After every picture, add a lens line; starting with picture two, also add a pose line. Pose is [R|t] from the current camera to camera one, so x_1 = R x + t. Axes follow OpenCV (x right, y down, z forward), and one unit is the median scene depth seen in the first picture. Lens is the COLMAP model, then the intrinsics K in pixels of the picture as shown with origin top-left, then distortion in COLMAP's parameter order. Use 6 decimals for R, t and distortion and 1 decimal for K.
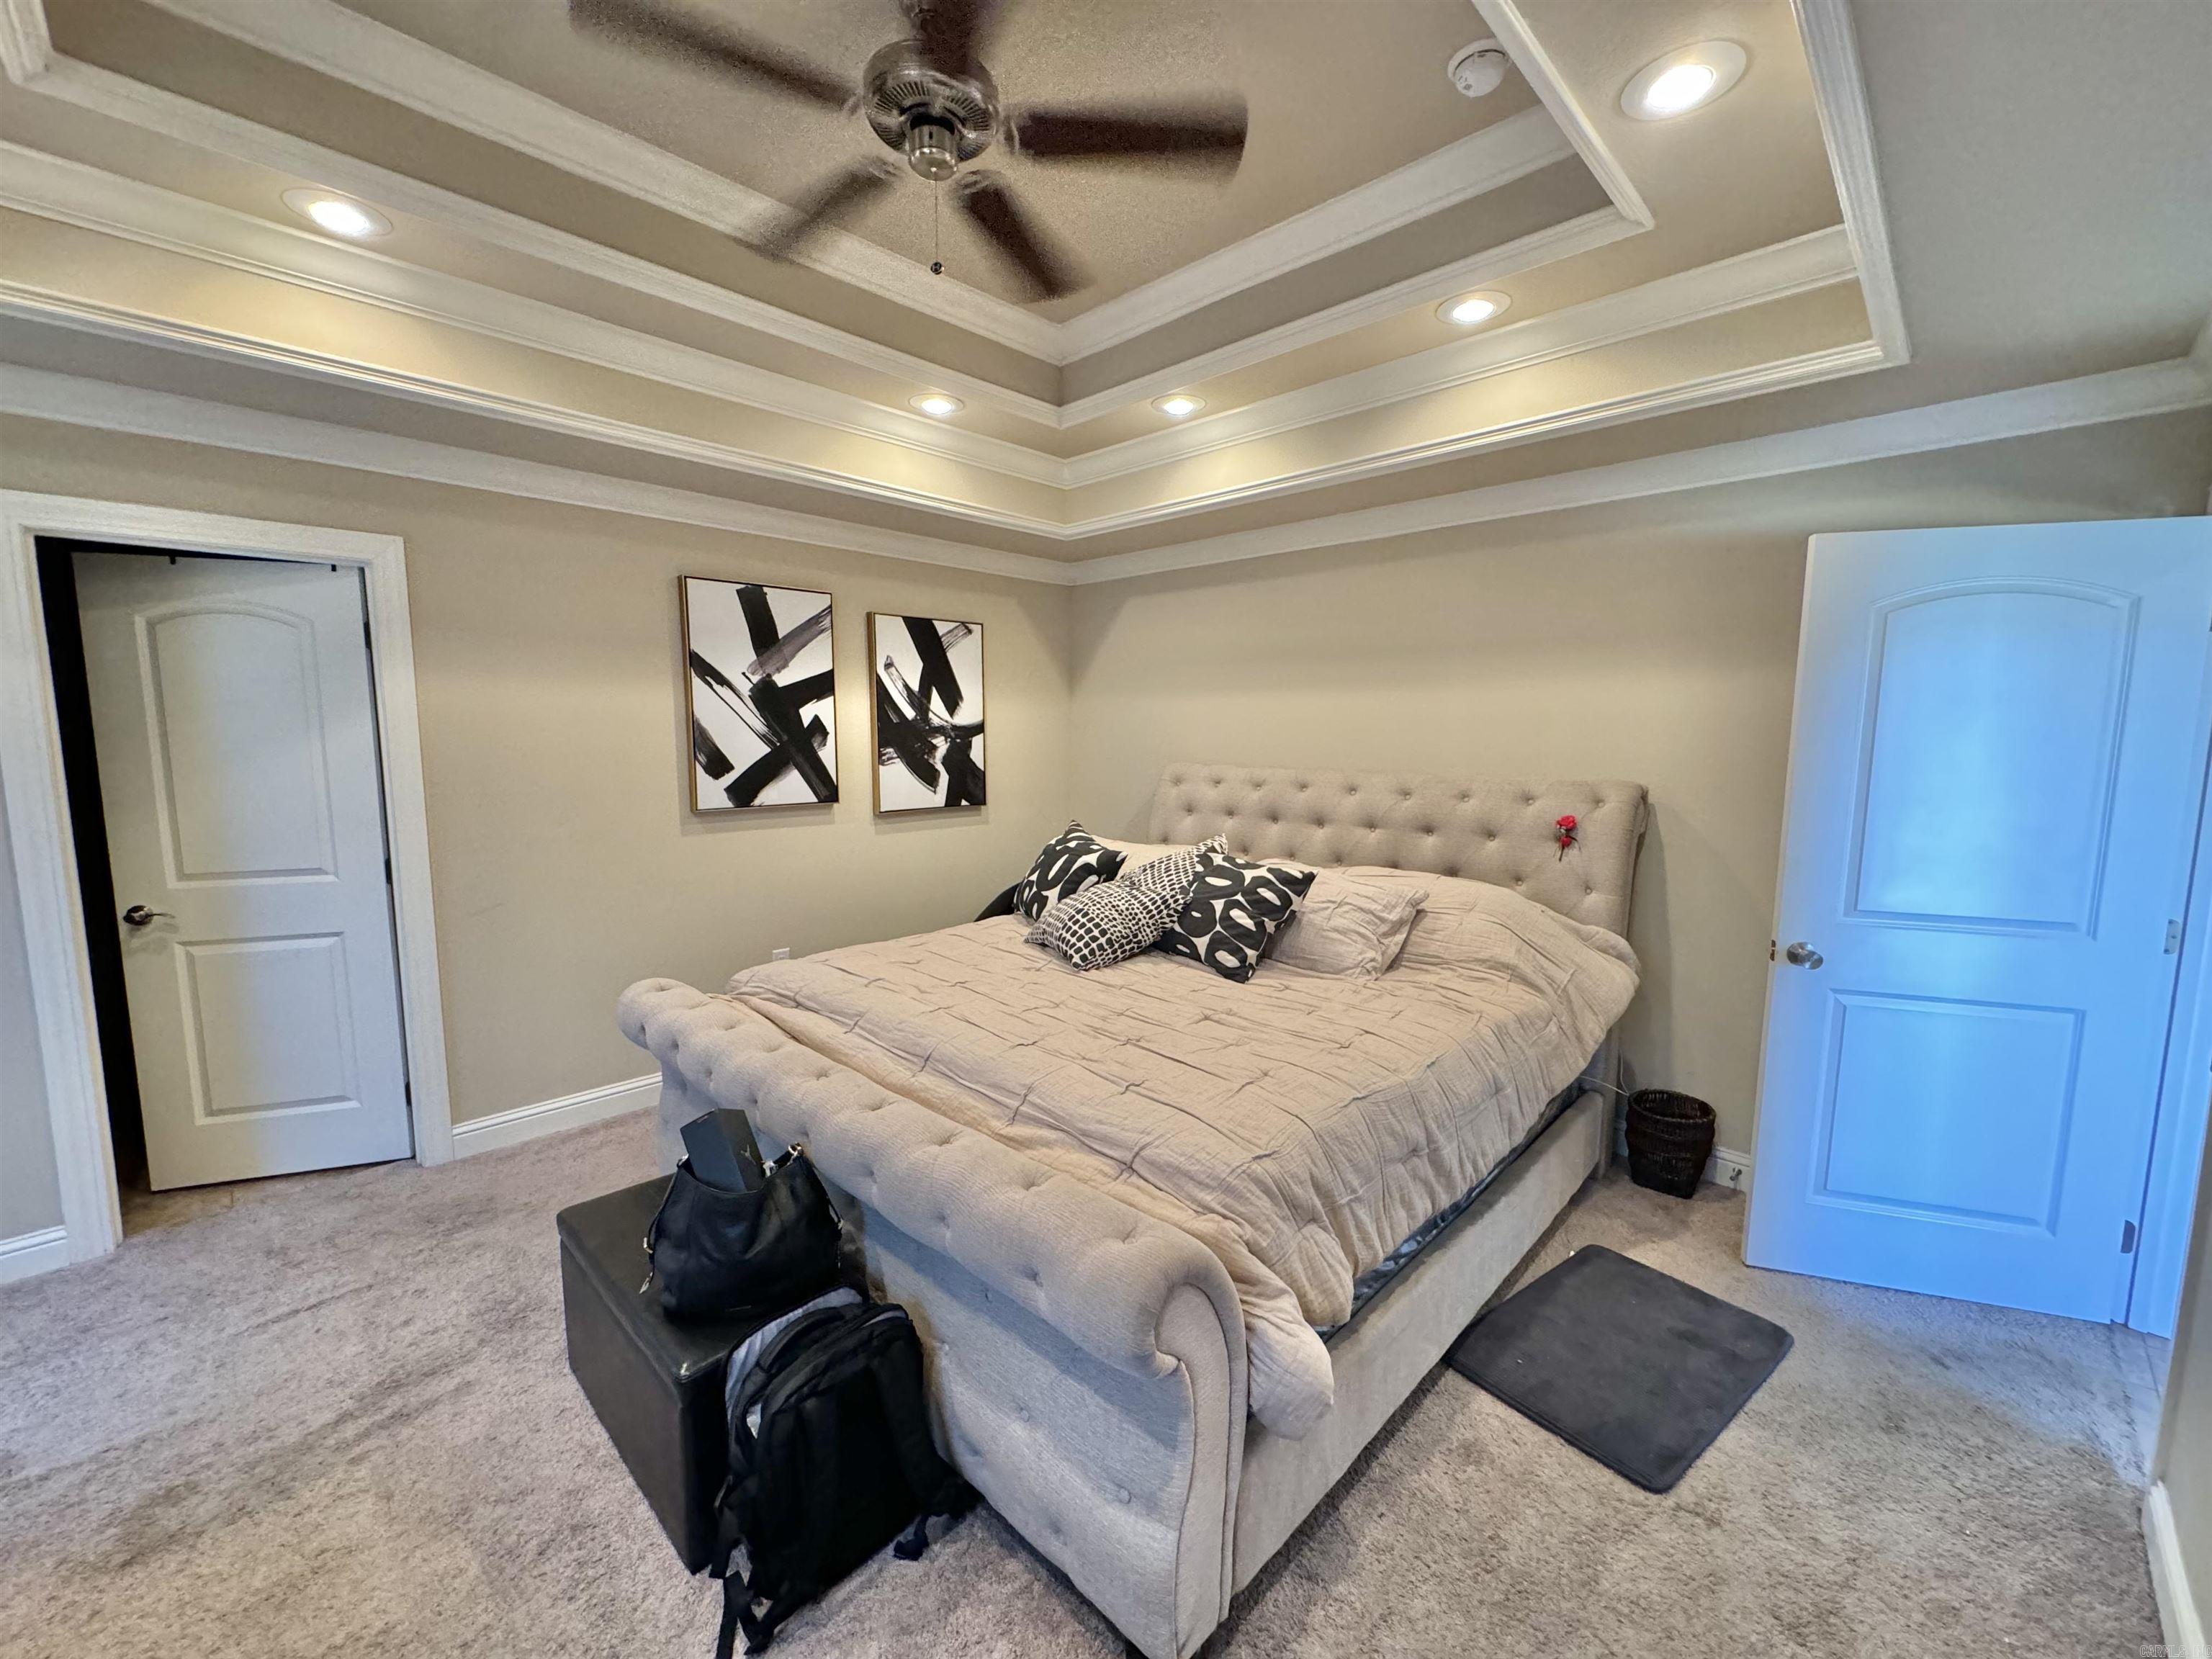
lens RADIAL K [[886.5, 0, 1104.5], [0, 886.5, 825.7], [0, 0, 1]] dist [-0.001668, 0.000618]
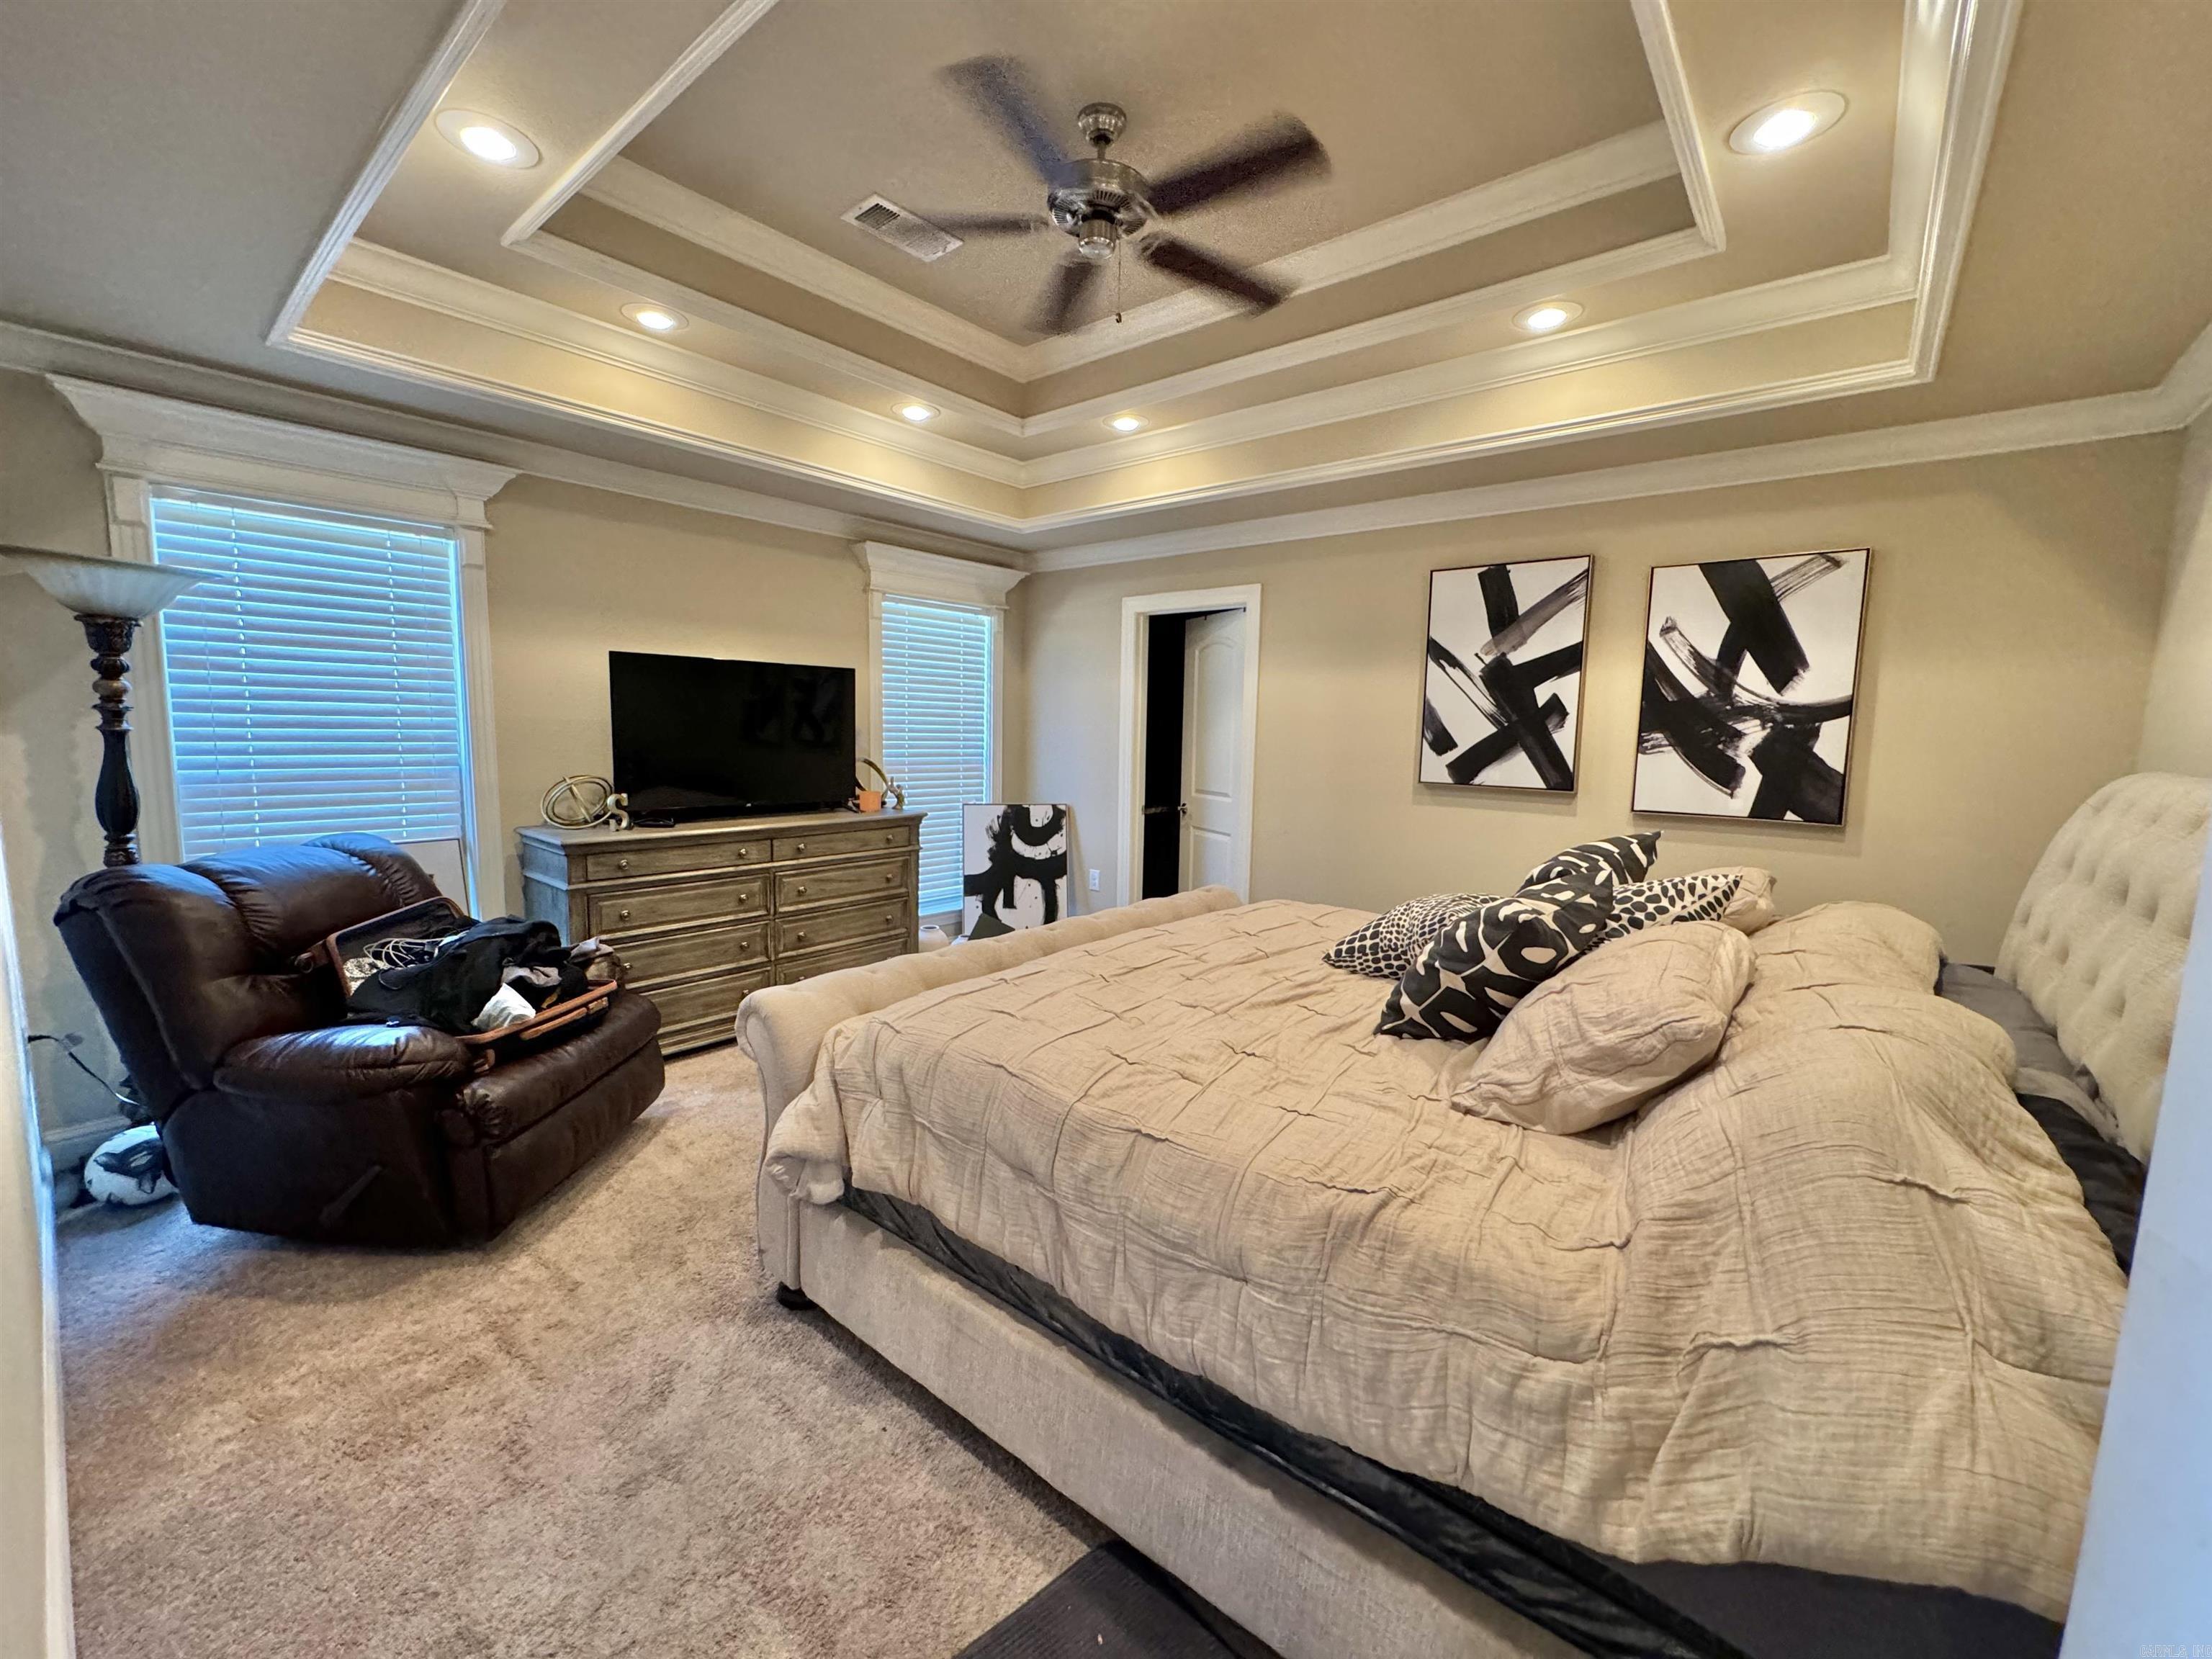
lens RADIAL K [[886.5, 0, 1104.5], [0, 886.5, 825.7], [0, 0, 1]] dist [-0.001668, 0.000618]
pose [[0.079667, 0.110084, -0.990724, 0.563457], [-0.129574, 0.986595, 0.099206, -0.020896], [0.988364, 0.120468, 0.092863, 0.474244]]
